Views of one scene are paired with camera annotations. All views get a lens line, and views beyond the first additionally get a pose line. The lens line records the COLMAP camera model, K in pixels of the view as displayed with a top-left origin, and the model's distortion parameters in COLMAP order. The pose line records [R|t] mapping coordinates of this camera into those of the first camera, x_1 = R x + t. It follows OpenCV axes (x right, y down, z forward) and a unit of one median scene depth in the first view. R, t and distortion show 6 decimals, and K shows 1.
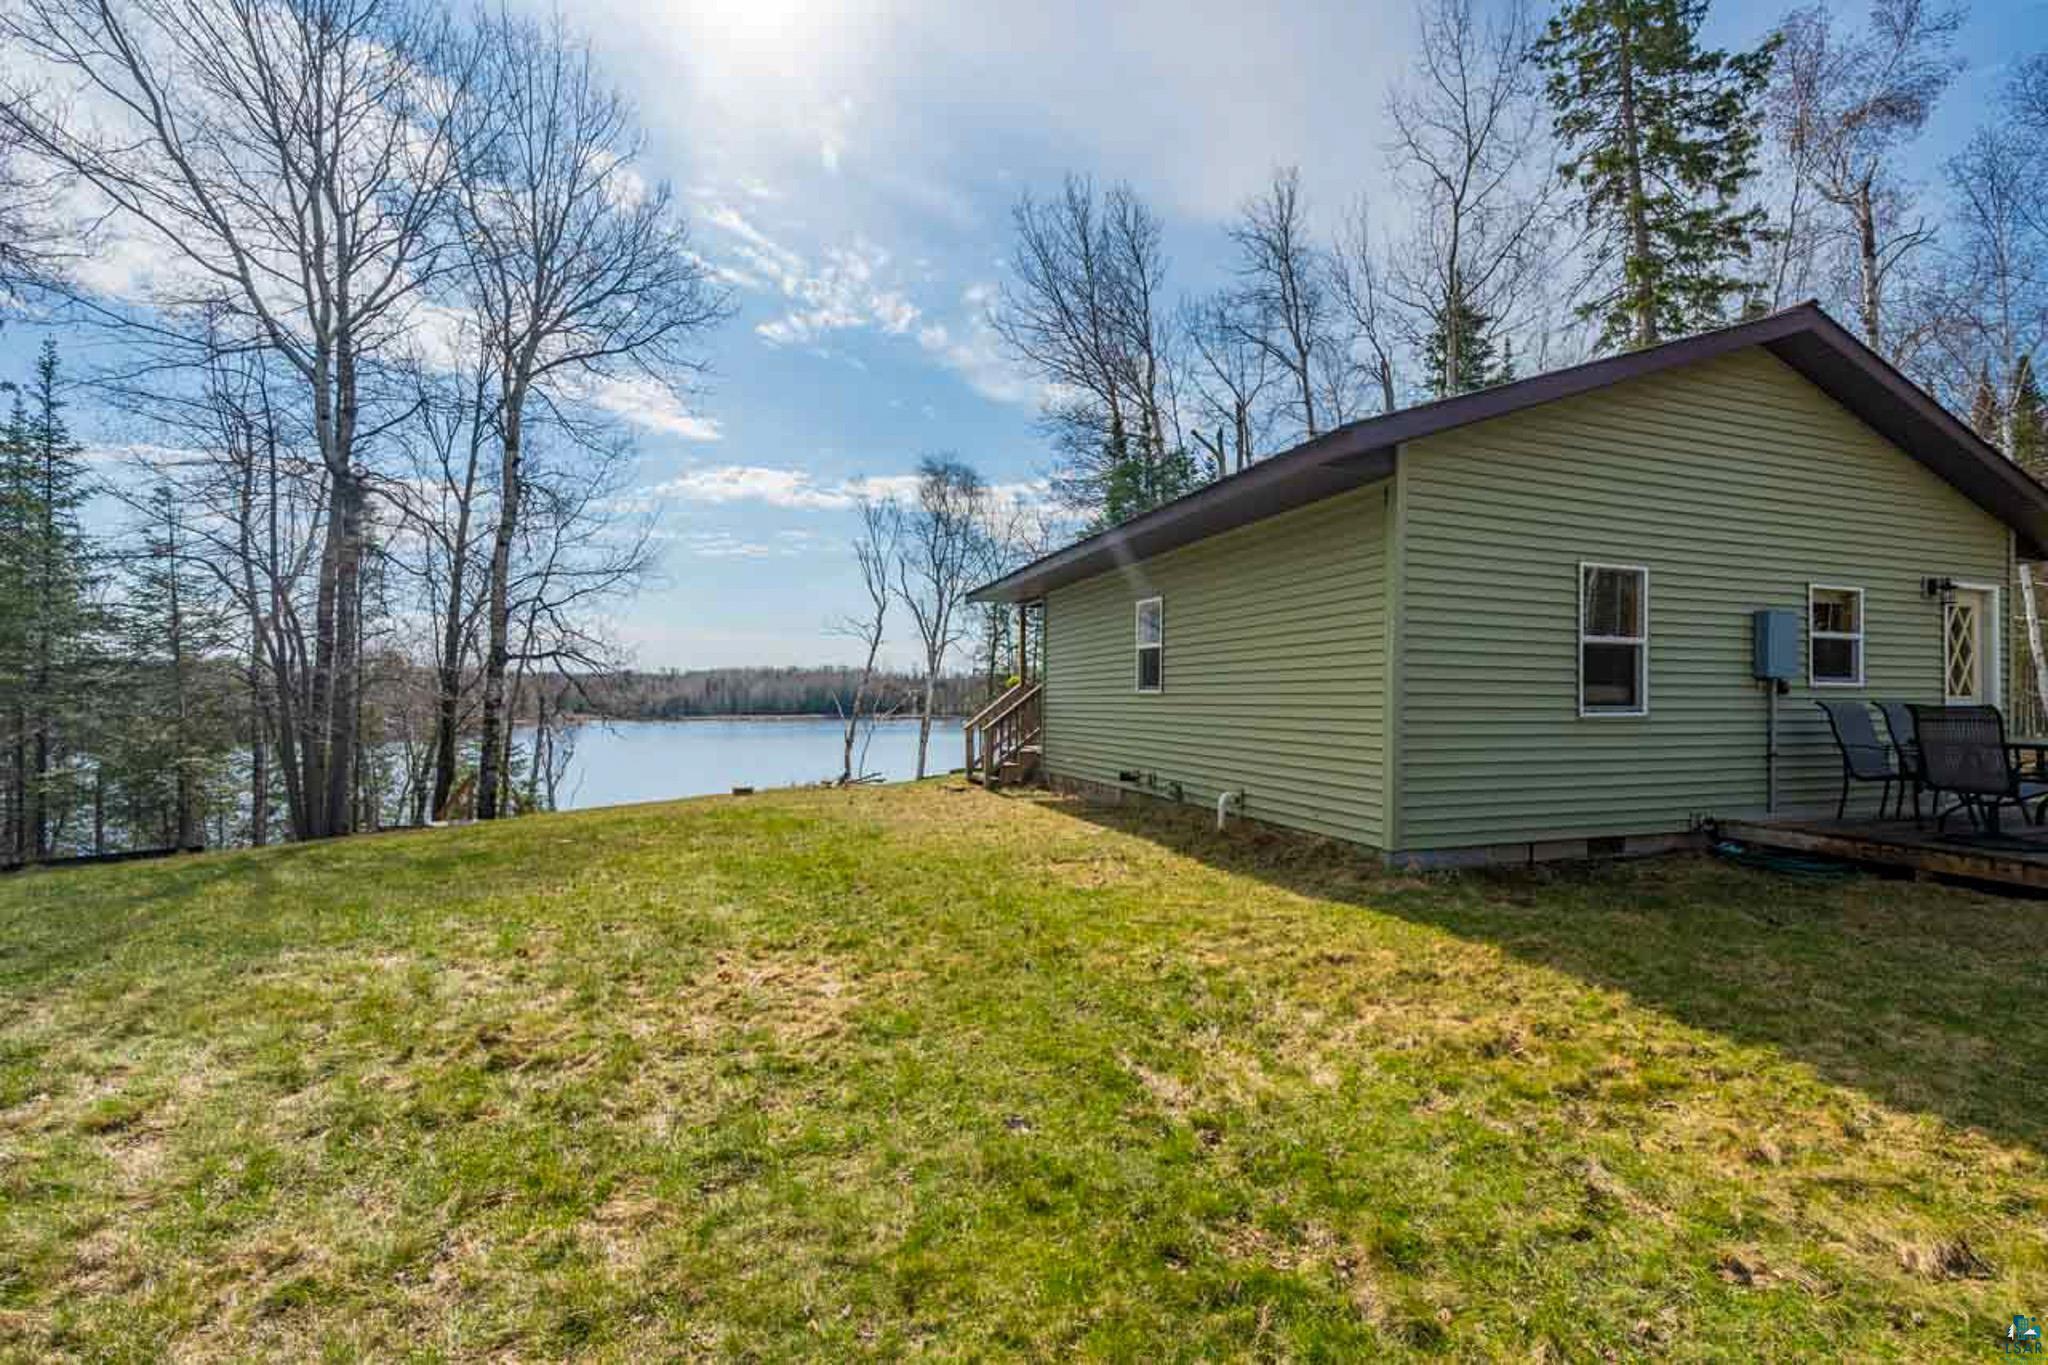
lens RADIAL K [[844.0, 0, 1030.7], [0, 844.0, 694.8], [0, 0, 1]] dist [0.004224, 0.000491]
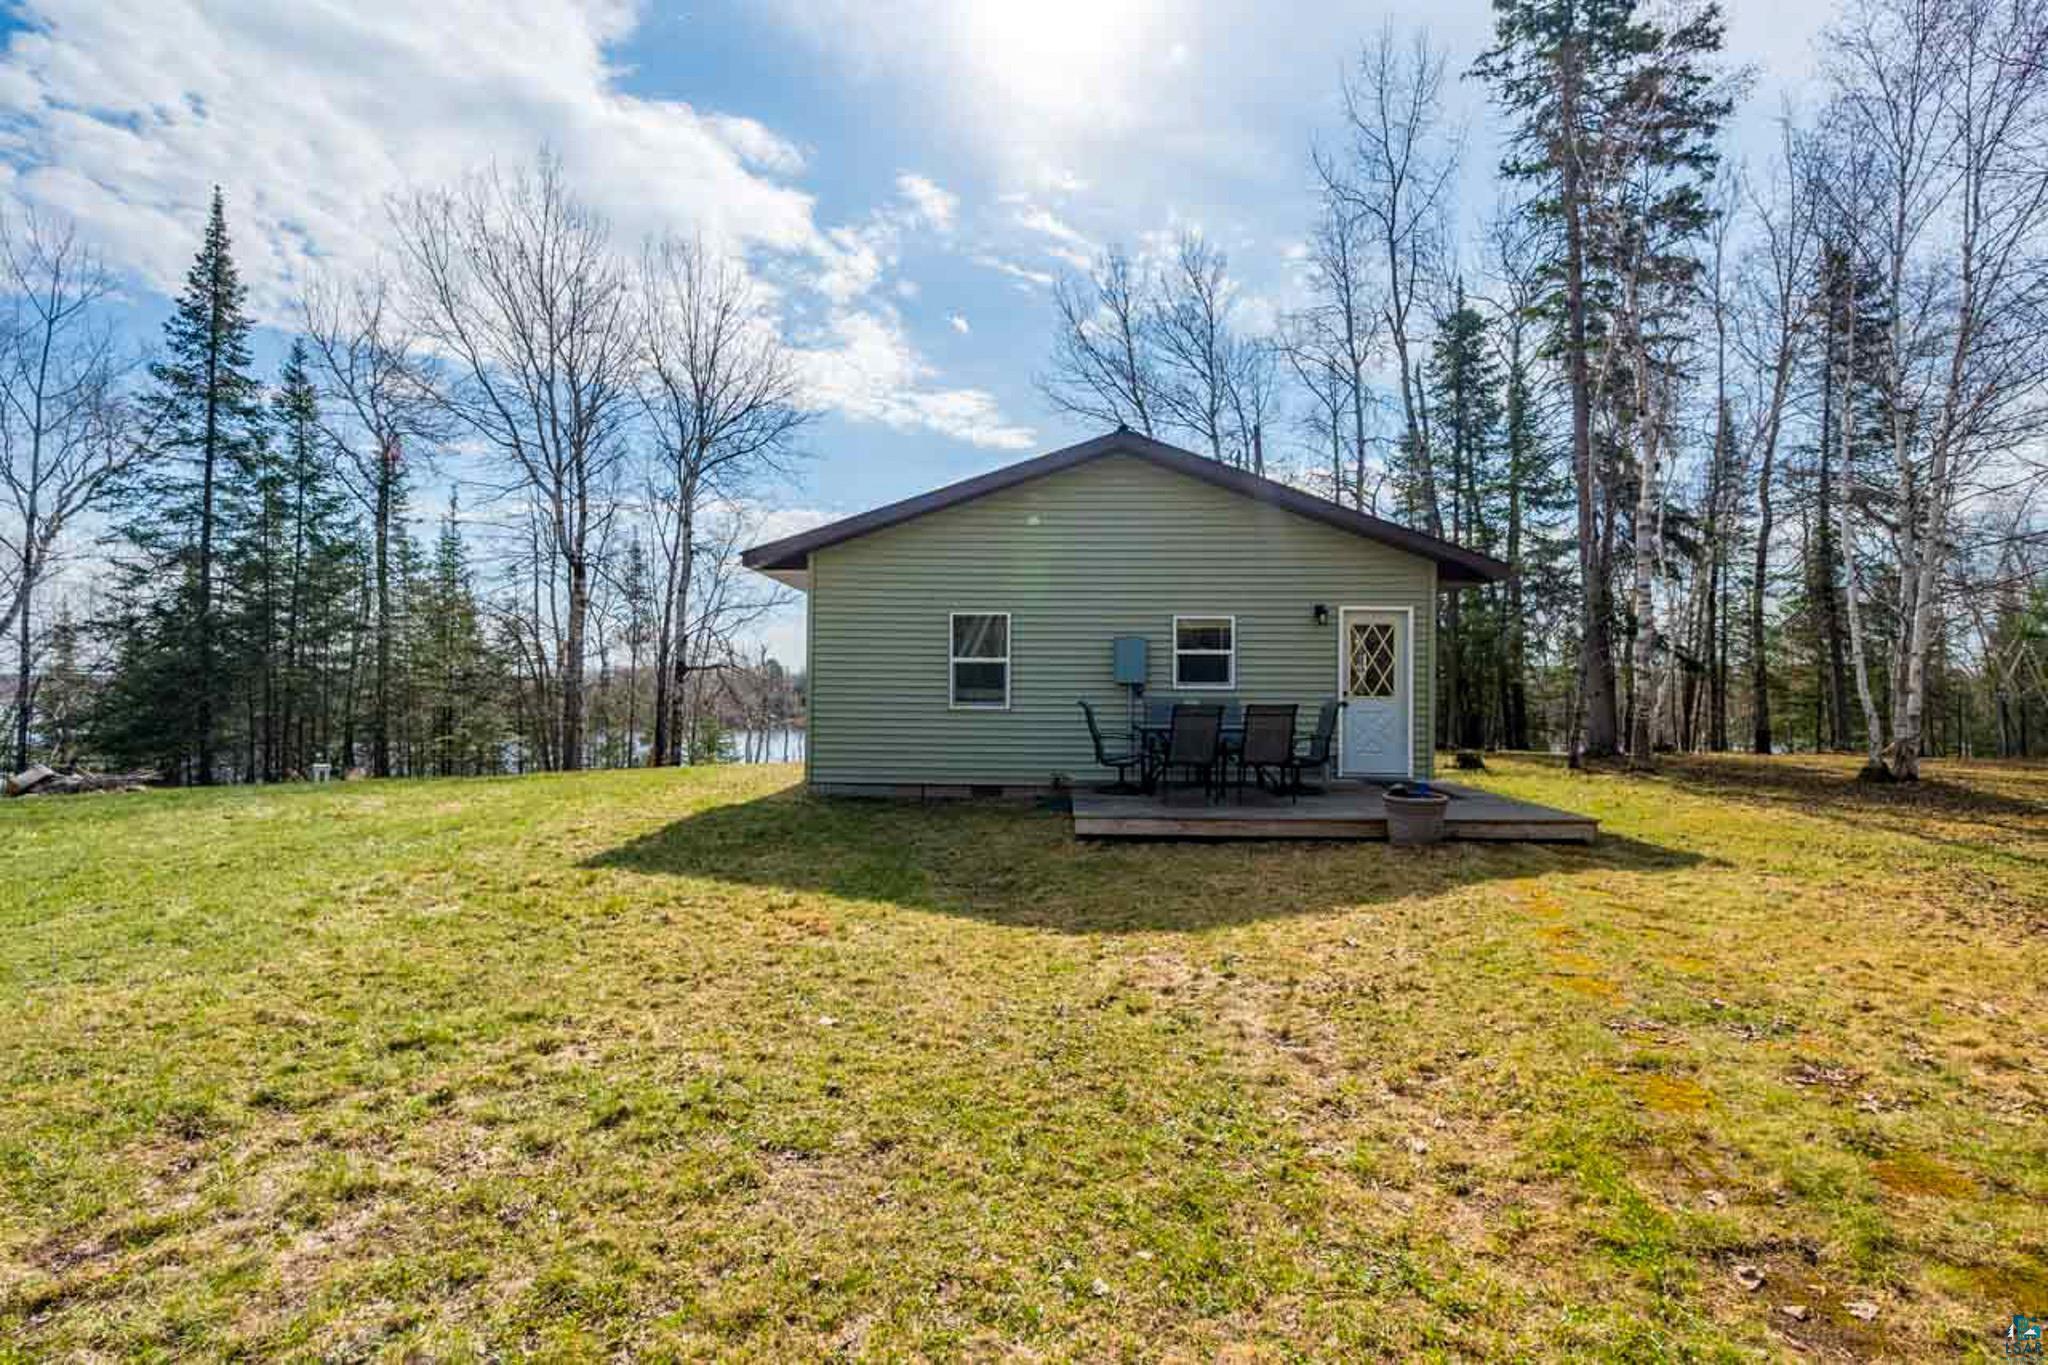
lens RADIAL K [[844.0, 0, 1013.6], [0, 844.0, 686.0], [0, 0, 1]] dist [0.004224, 0.000491]
pose [[0.932577, -0.002982, -0.360959, 1.178062], [-0.000205, 0.999961, -0.008791, -0.002416], [0.360971, 0.008272, 0.932540, -0.405571]]
